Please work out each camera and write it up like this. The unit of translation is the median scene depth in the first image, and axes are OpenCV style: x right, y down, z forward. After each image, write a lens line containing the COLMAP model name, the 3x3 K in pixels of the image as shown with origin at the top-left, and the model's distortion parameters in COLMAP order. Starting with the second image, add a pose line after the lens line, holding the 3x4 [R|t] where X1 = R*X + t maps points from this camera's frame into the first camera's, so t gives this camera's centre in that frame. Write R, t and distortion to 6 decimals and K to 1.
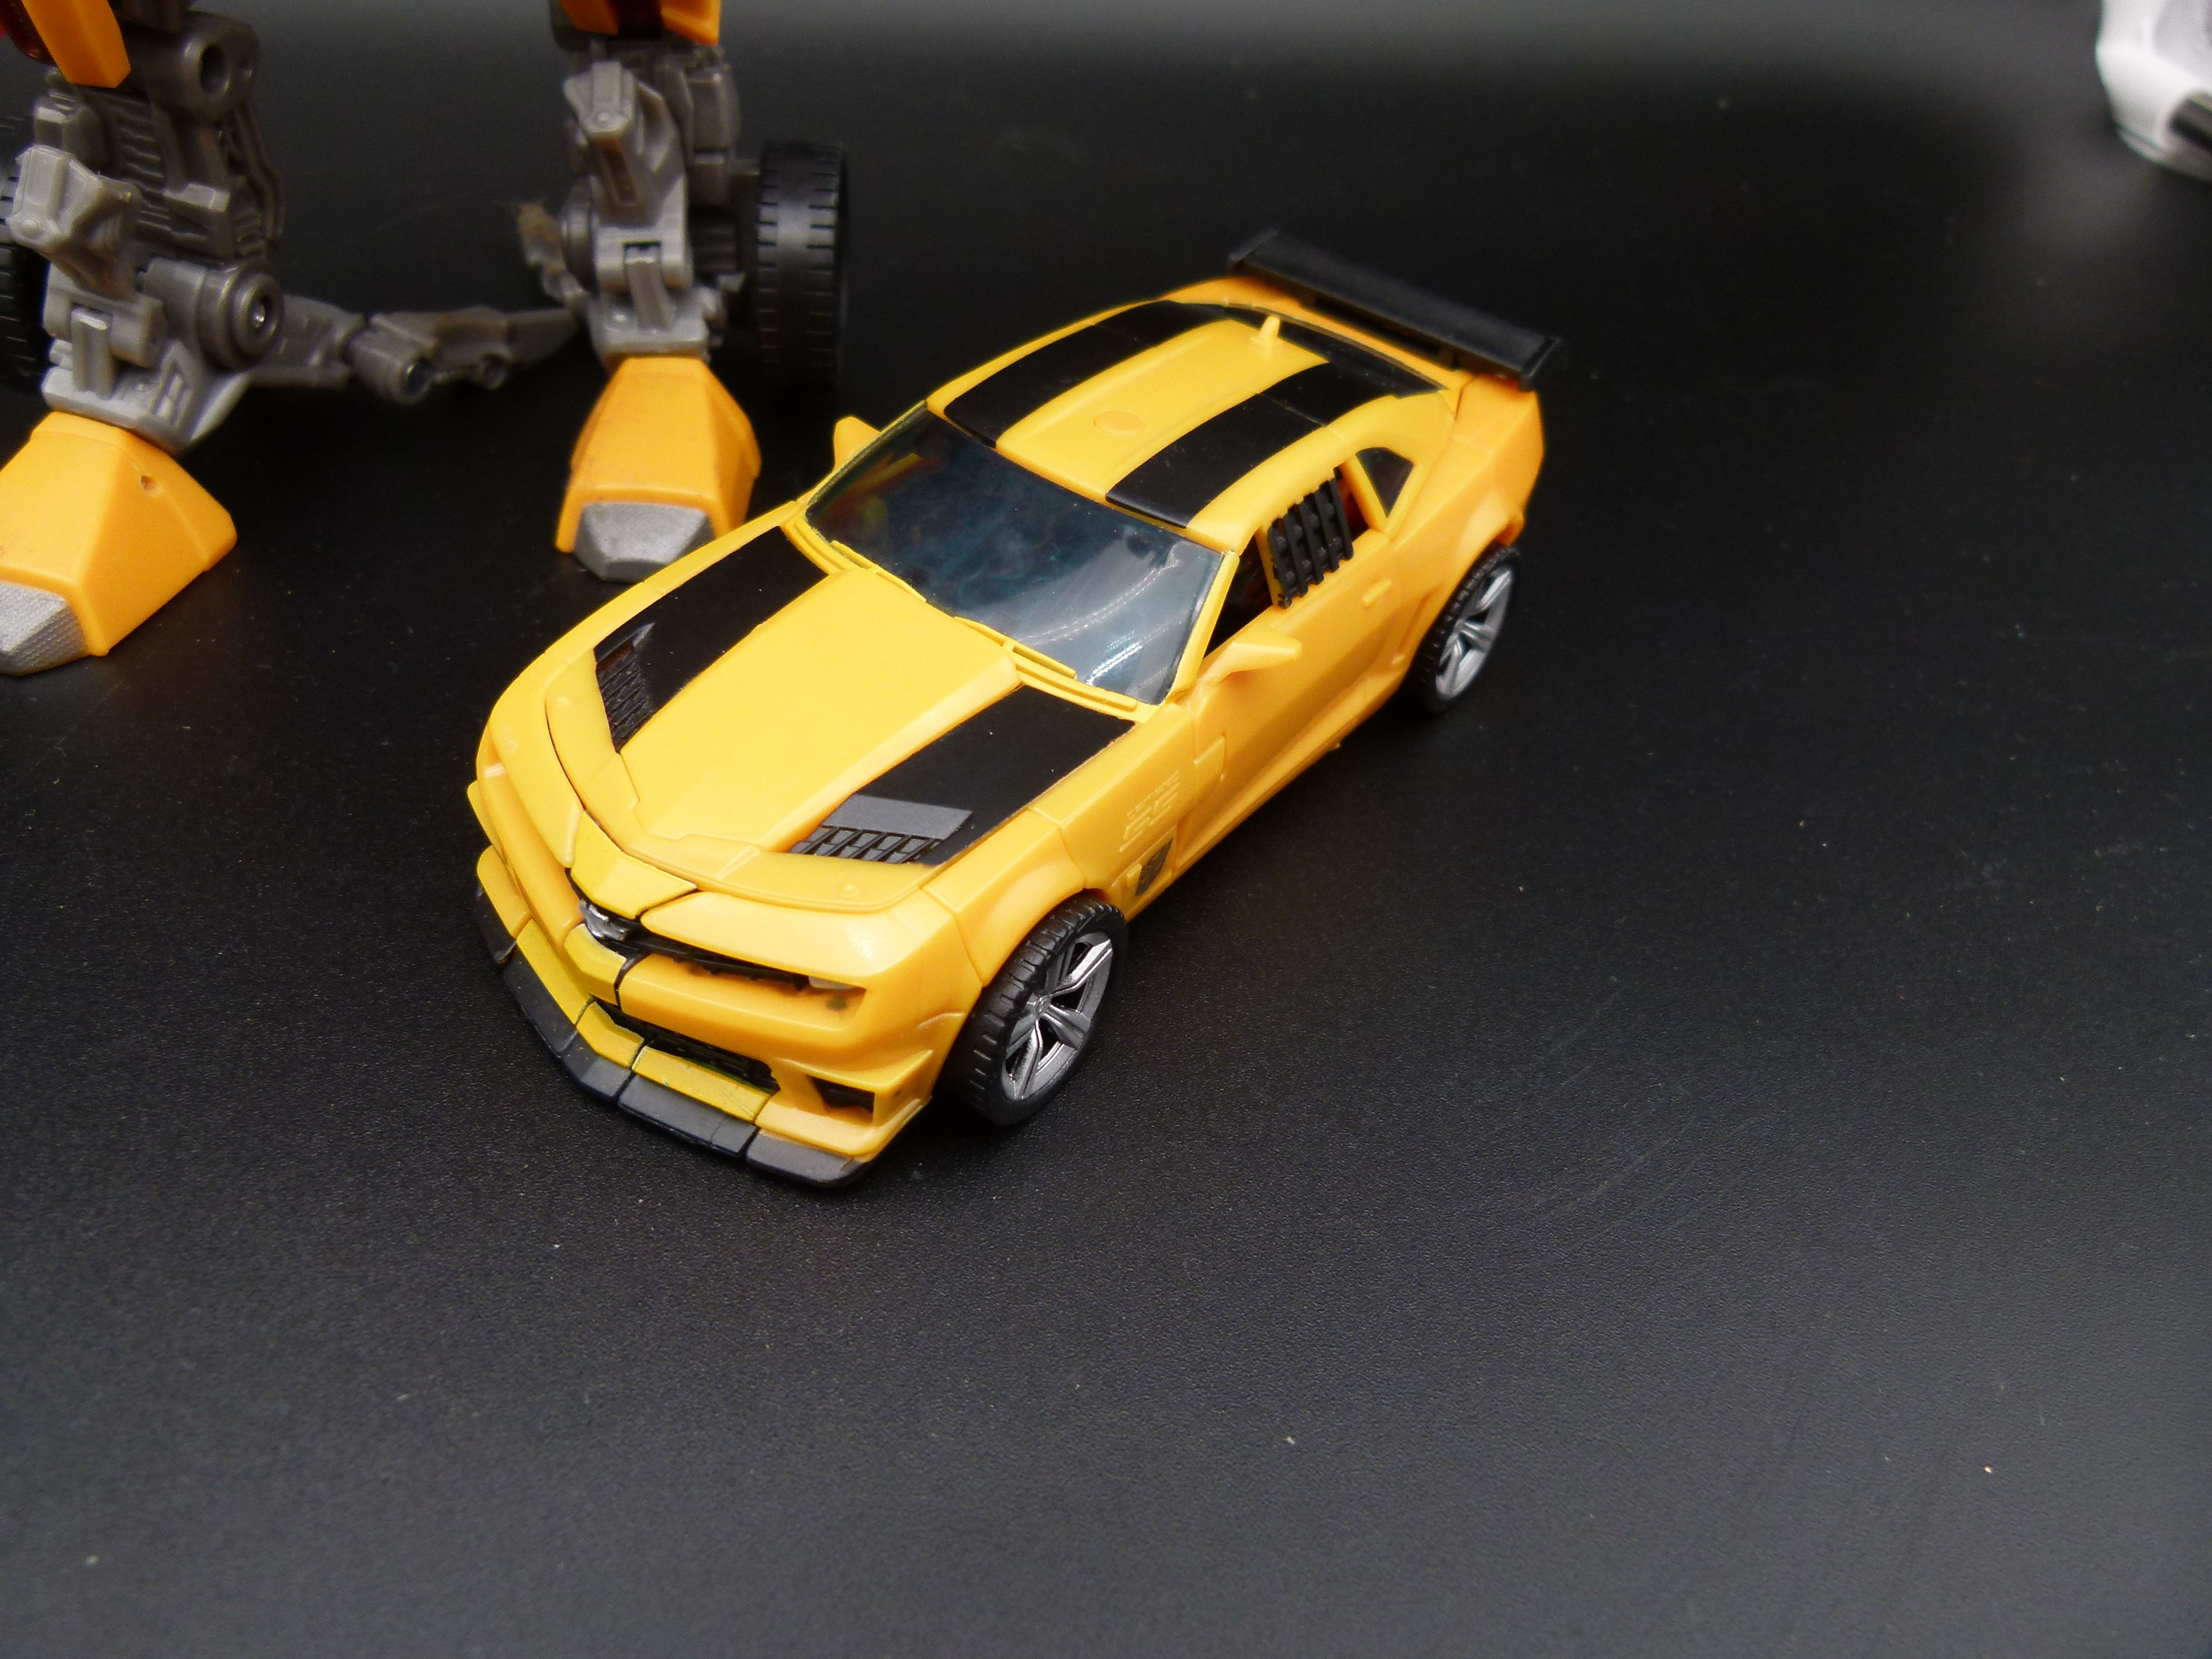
lens RADIAL K [[1622.2, 0, 1106.0], [0, 1622.2, 829.5], [0, 0, 1]] dist [-0.044066, 0.000758]
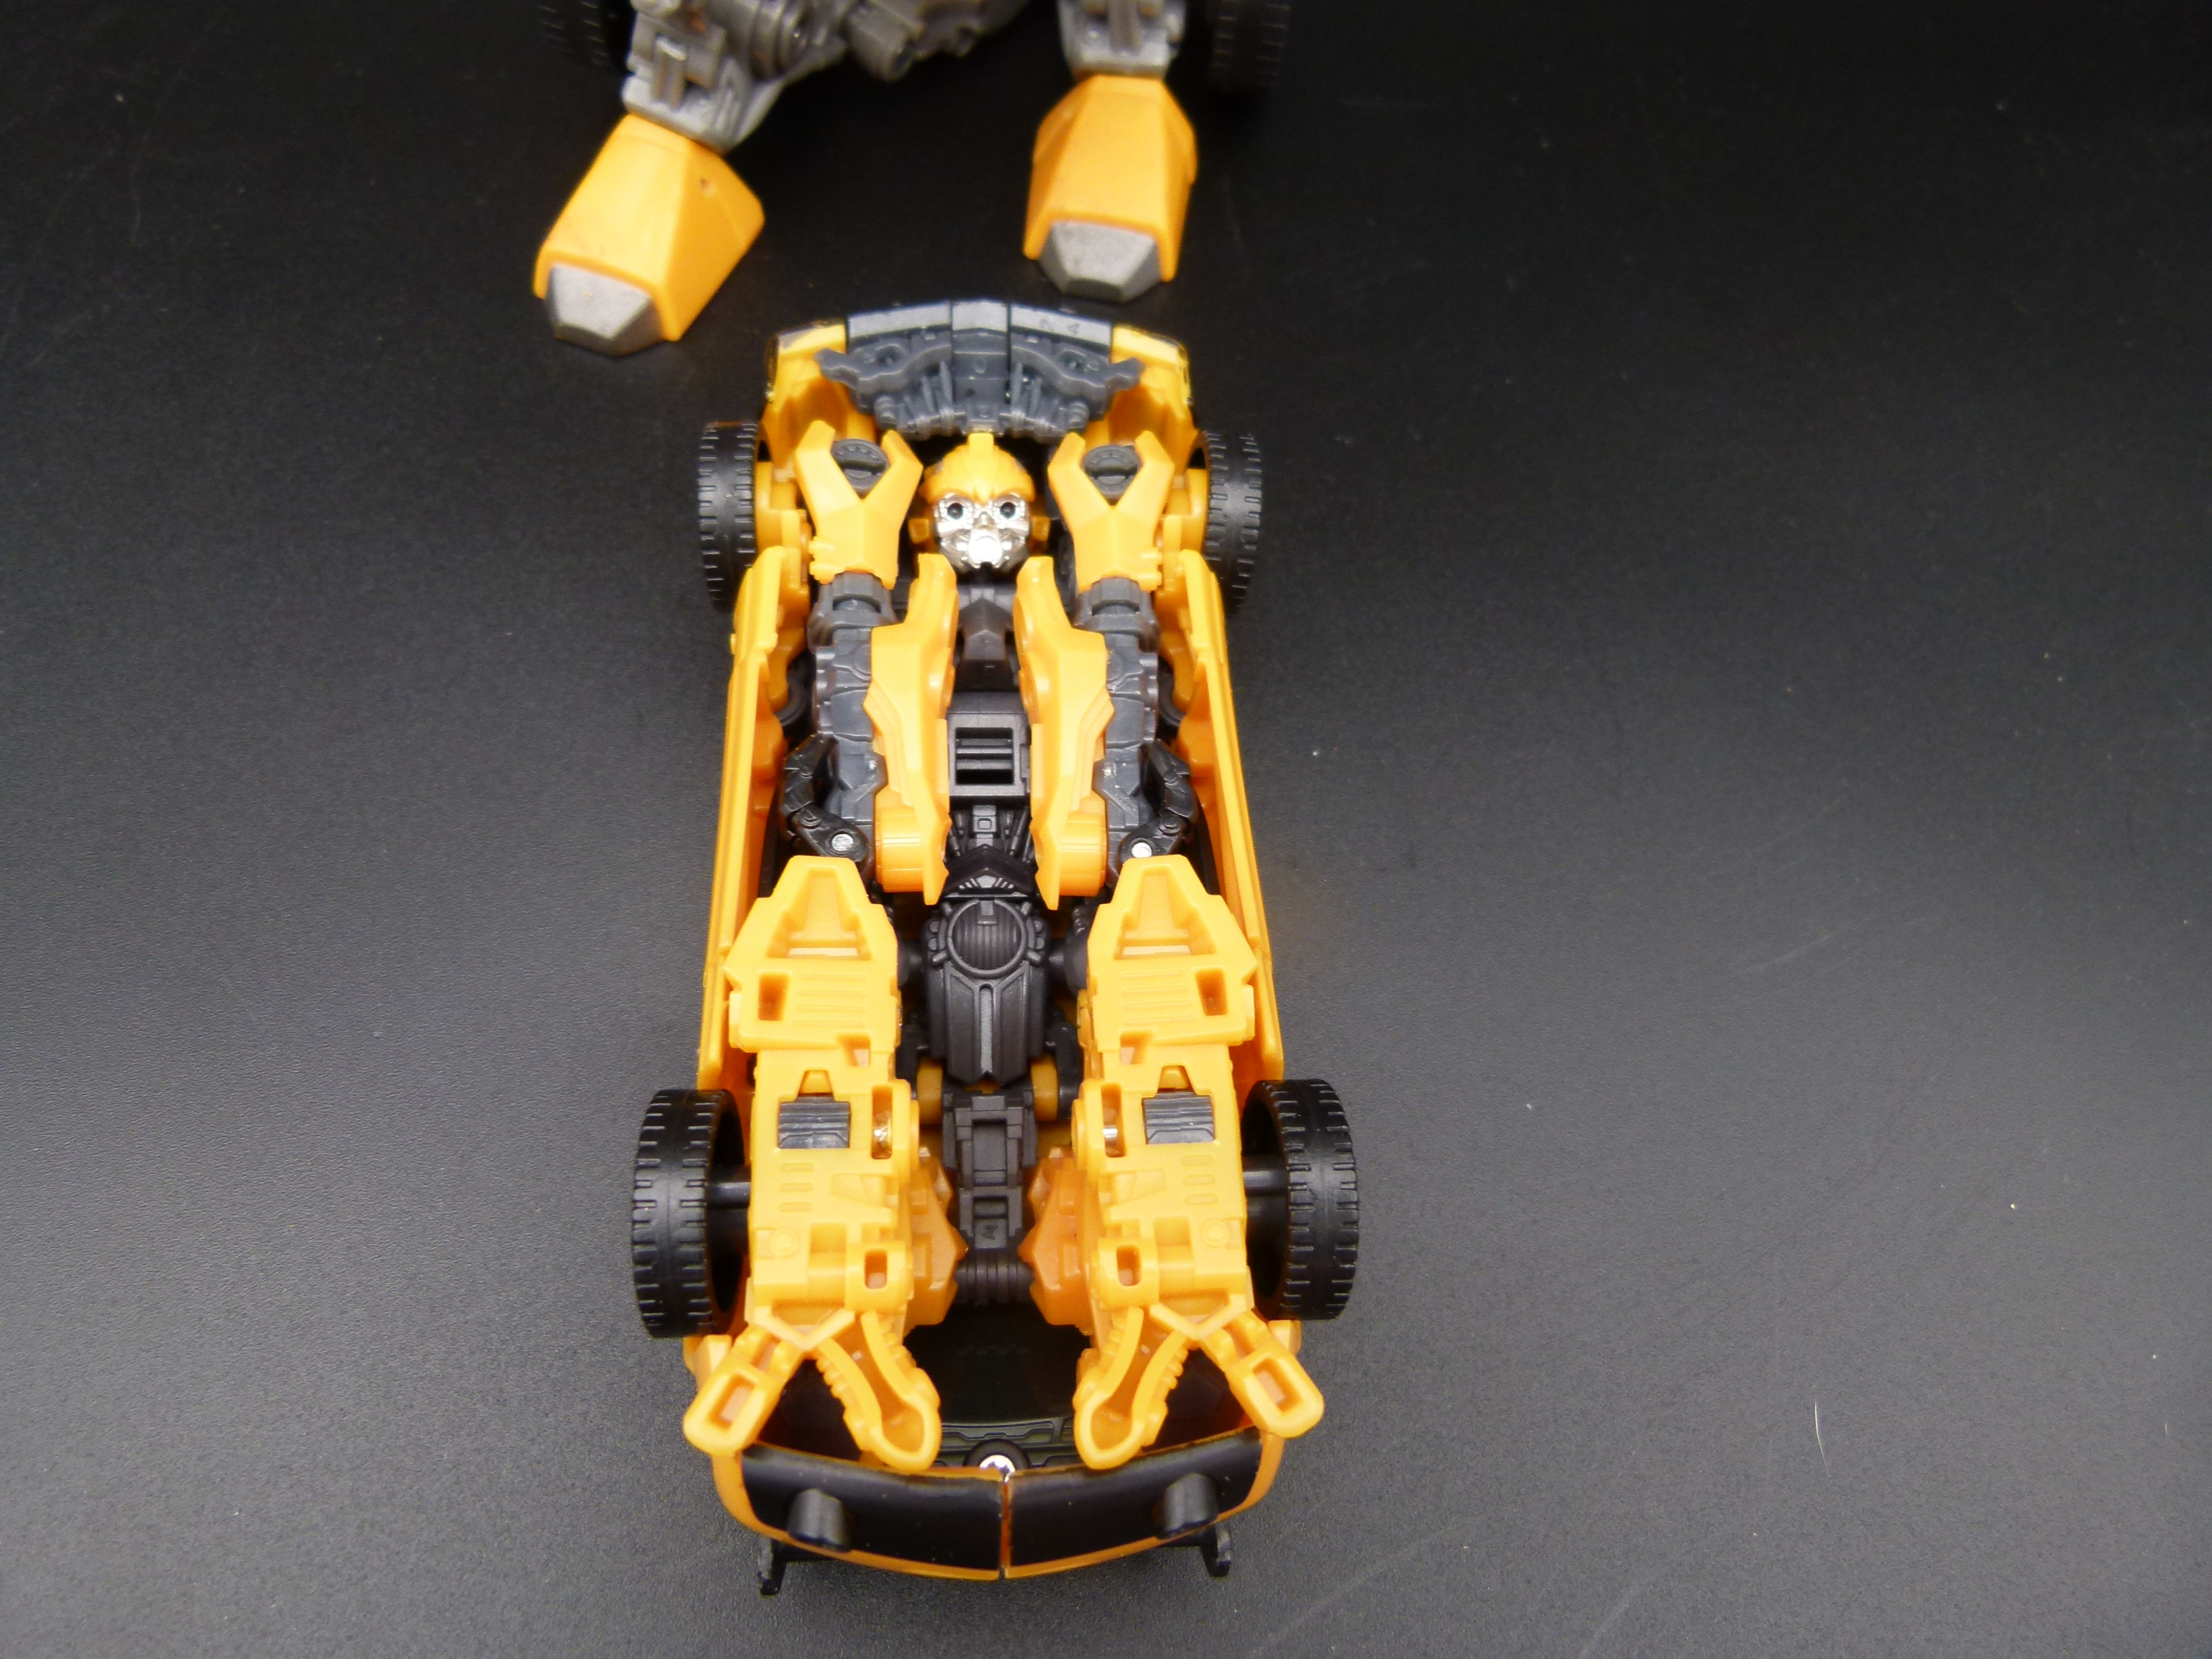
lens RADIAL K [[1577.8, 0, 1106.0], [0, 1577.8, 829.5], [0, 0, 1]] dist [-0.036929, 0.001033]
pose [[0.982235, 0.157122, -0.102603, -0.109211], [-0.108617, 0.921884, 0.371932, -0.239500], [0.153027, -0.354180, 0.922572, -0.206888]]
